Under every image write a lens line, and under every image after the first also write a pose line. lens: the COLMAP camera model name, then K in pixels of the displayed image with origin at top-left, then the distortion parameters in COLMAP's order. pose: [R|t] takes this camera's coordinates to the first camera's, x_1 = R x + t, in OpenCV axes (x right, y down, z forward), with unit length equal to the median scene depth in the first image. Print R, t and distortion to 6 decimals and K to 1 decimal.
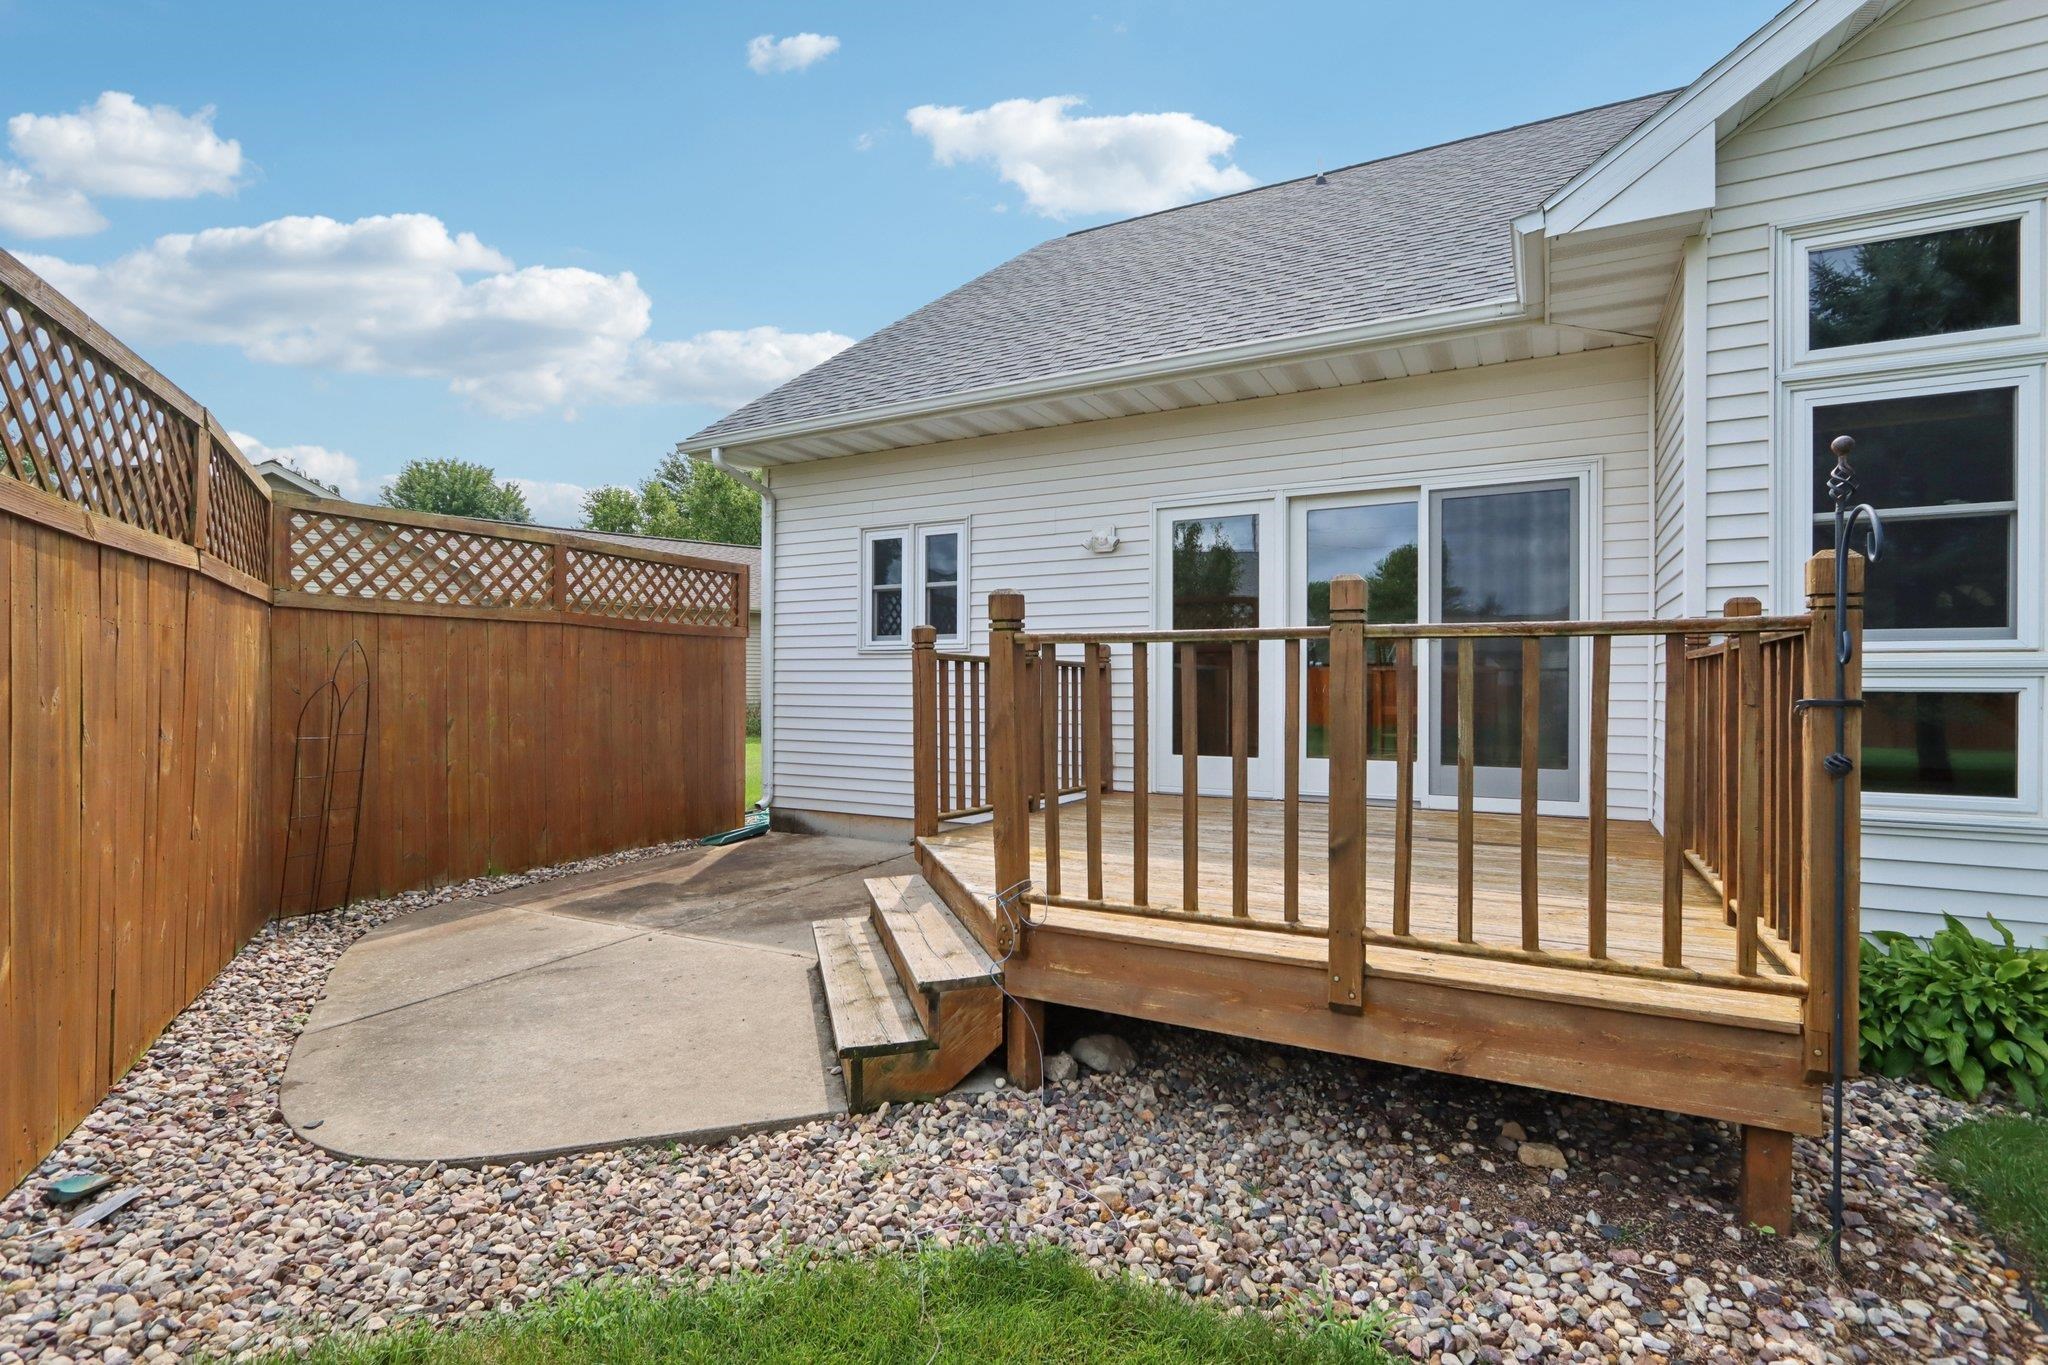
lens RADIAL K [[961.7, 0, 1024.0], [0, 961.7, 682.5], [0, 0, 1]] dist [-0.000921, -0.000200]
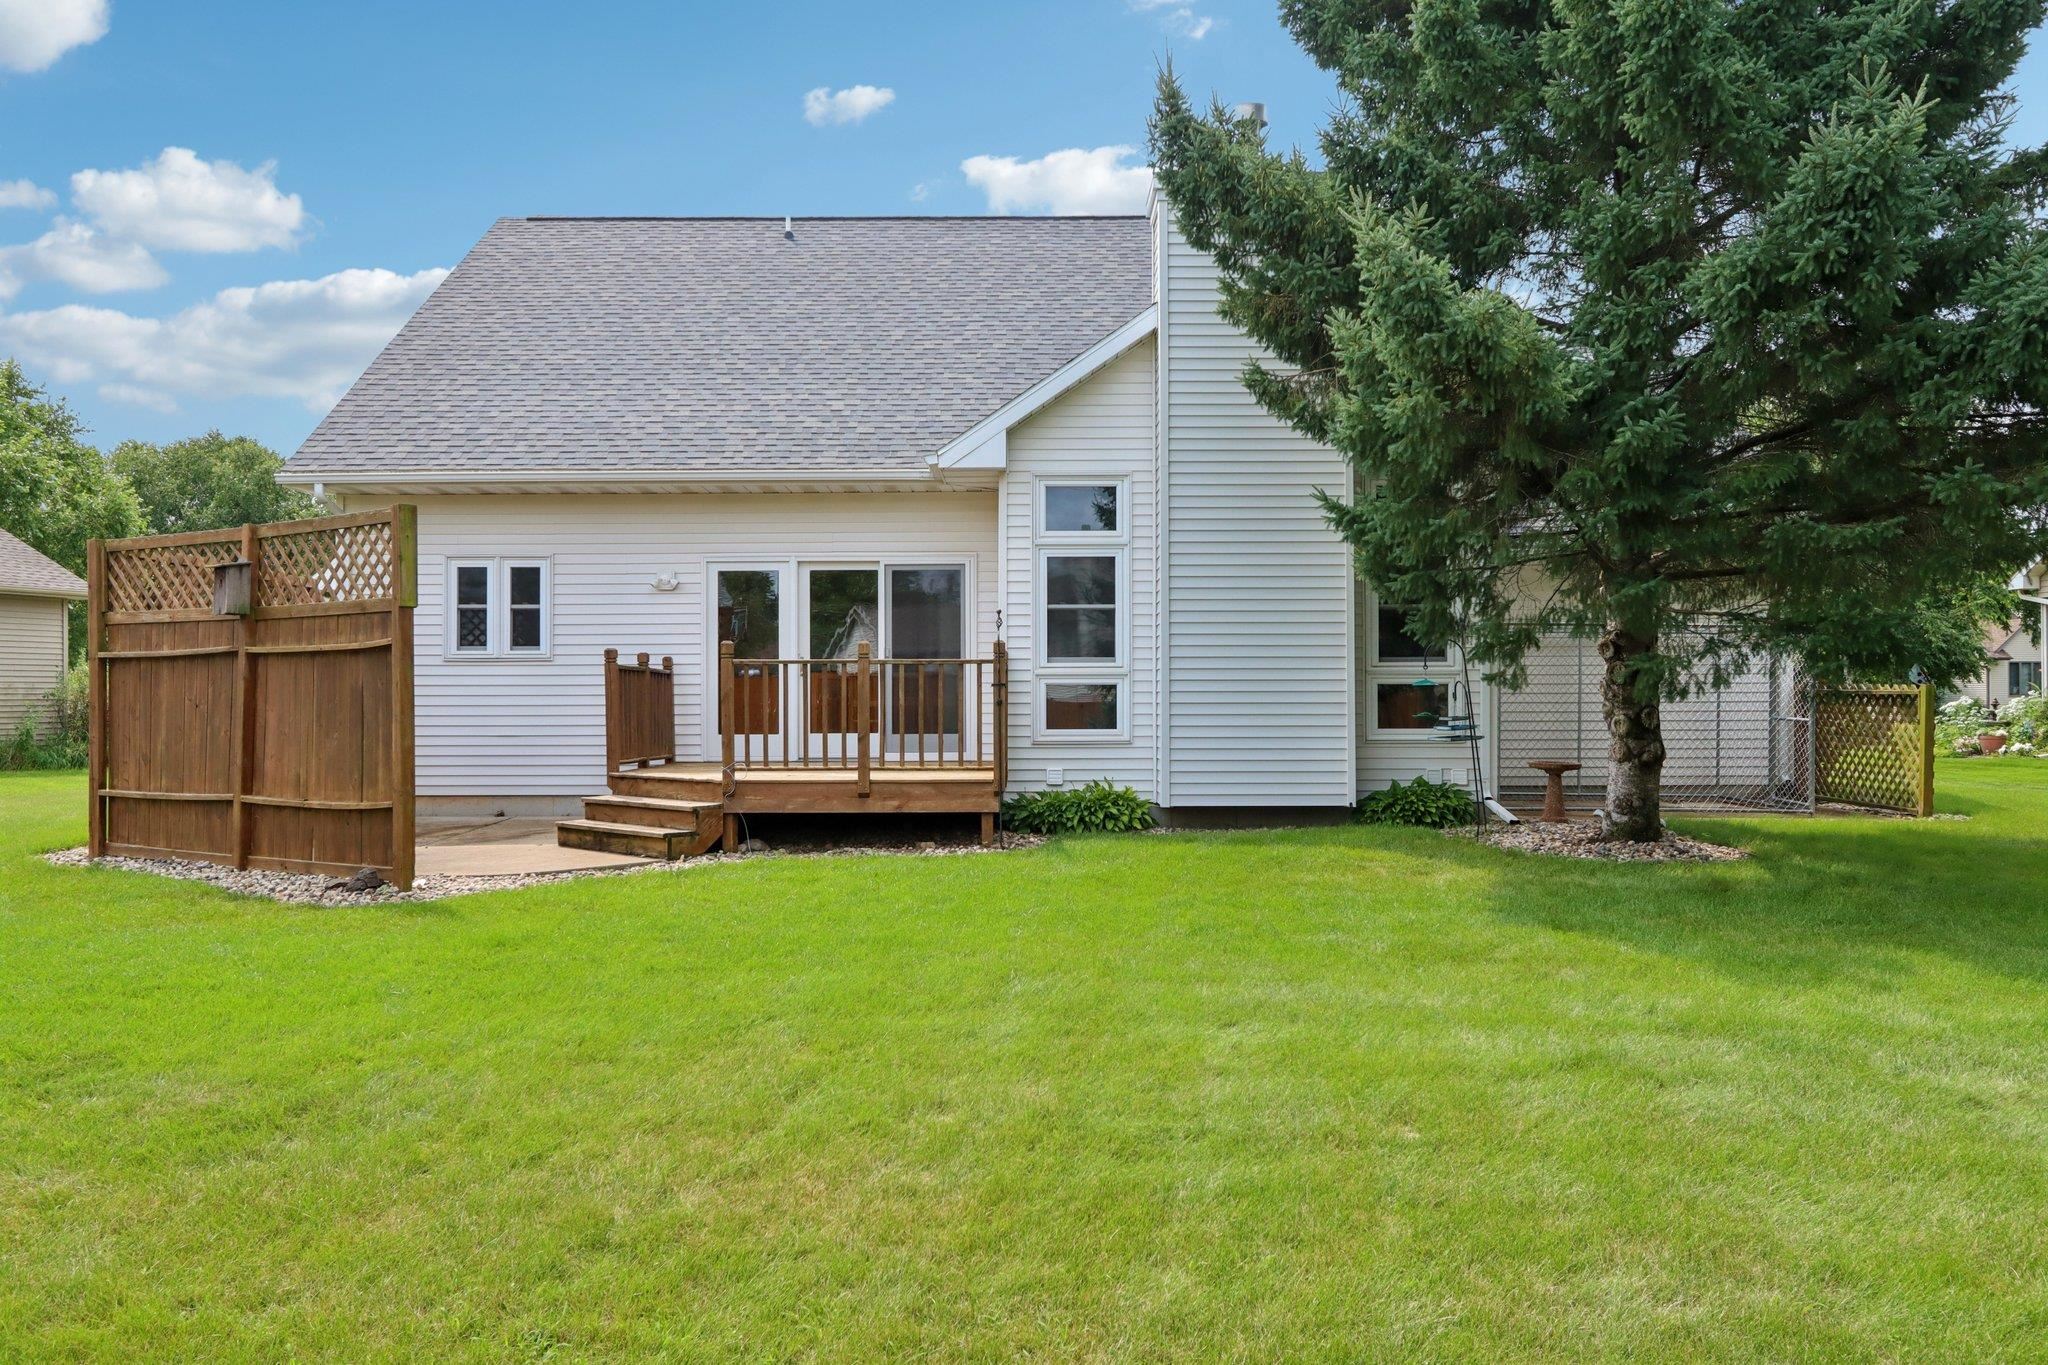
lens RADIAL K [[1652.9, 0, 1024.0], [0, 1652.9, 682.5], [0, 0, 1]] dist [-0.045530, 0.003596]
pose [[0.879698, -0.001441, 0.475530, -0.723276], [0.005899, 0.999952, -0.007882, 0.024184], [-0.475495, 0.009739, 0.879664, -1.622026]]
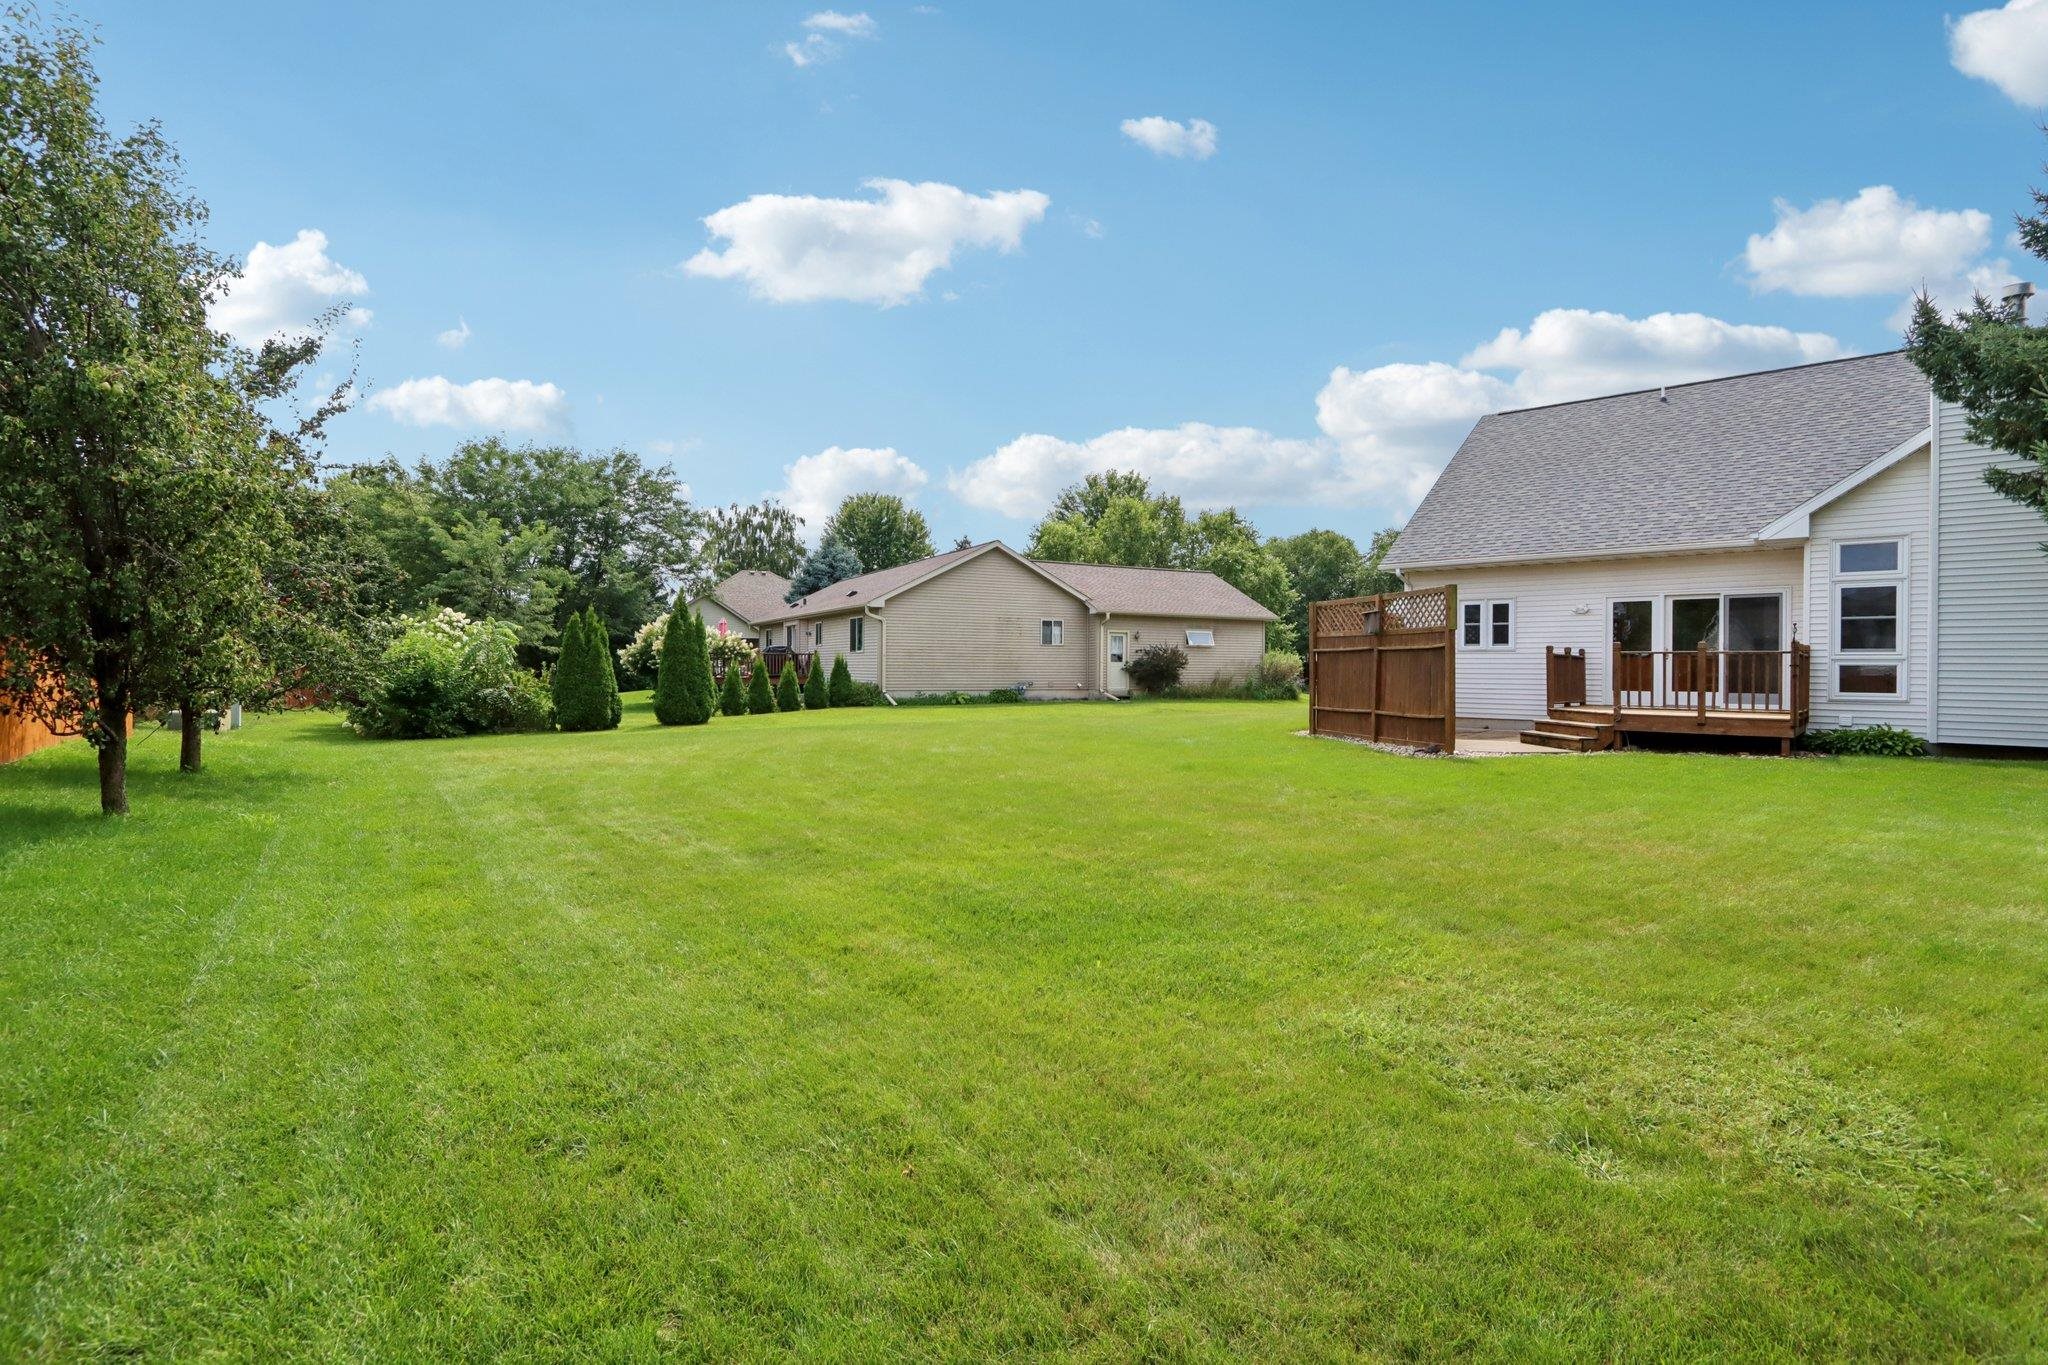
lens RADIAL K [[971.7, 0, 1018.3], [0, 971.7, 668.8], [0, 0, 1]] dist [-0.003132, -0.001093]
pose [[0.970973, 0.004310, -0.239150, -0.936448], [-0.003930, 0.999990, 0.002066, 0.019614], [0.239156, -0.001066, 0.970981, -2.333094]]
